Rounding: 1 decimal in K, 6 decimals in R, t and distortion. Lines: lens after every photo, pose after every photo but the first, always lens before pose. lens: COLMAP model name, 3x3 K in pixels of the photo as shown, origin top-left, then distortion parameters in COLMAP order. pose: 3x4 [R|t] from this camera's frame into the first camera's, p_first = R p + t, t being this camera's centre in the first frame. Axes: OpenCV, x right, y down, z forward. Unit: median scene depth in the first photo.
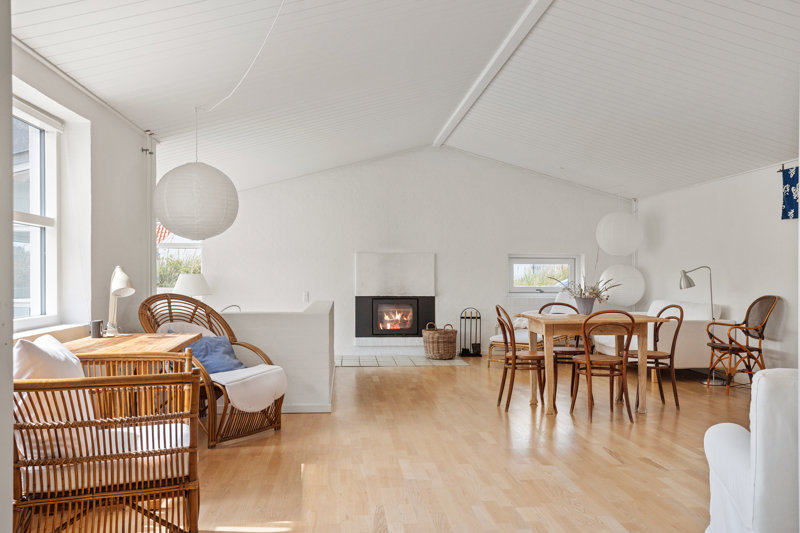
lens RADIAL K [[708.9, 0, 400.0], [0, 708.9, 276.7], [0, 0, 1]] dist [-0.001550, 0.004760]
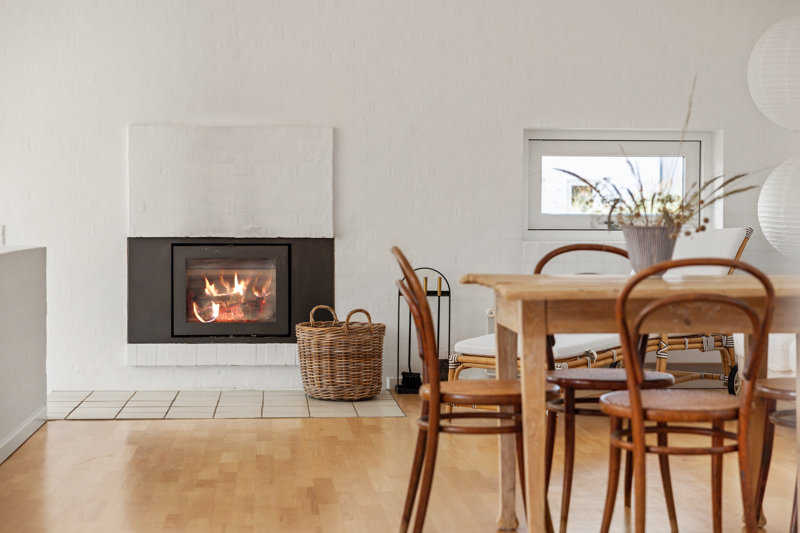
lens RADIAL K [[1556.2, 0, 400.0], [0, 1556.2, 266.5], [0, 0, 1]] dist [0.041257, 0.100682]
pose [[0.999999, 0.001169, -0.000607, 0.086718], [-0.001148, 0.999457, 0.032937, 0.015178], [0.000645, -0.032936, 0.999457, 0.148639]]
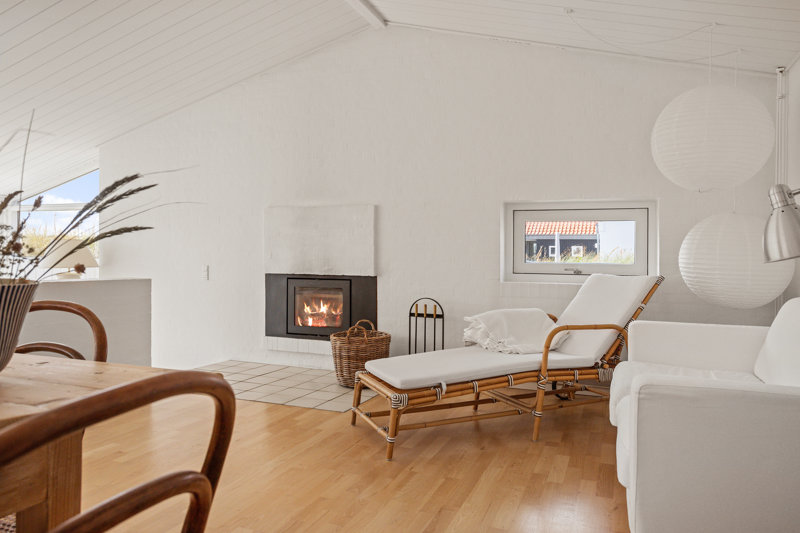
lens RADIAL K [[561.0, 0, 400.0], [0, 561.0, 266.5], [0, 0, 1]] dist [0.003245, 0.000359]
pose [[0.897761, 0.015267, -0.440217, 0.278628], [-0.013252, 0.999883, 0.007651, 0.015436], [0.440283, -0.001035, 0.897859, 0.588412]]
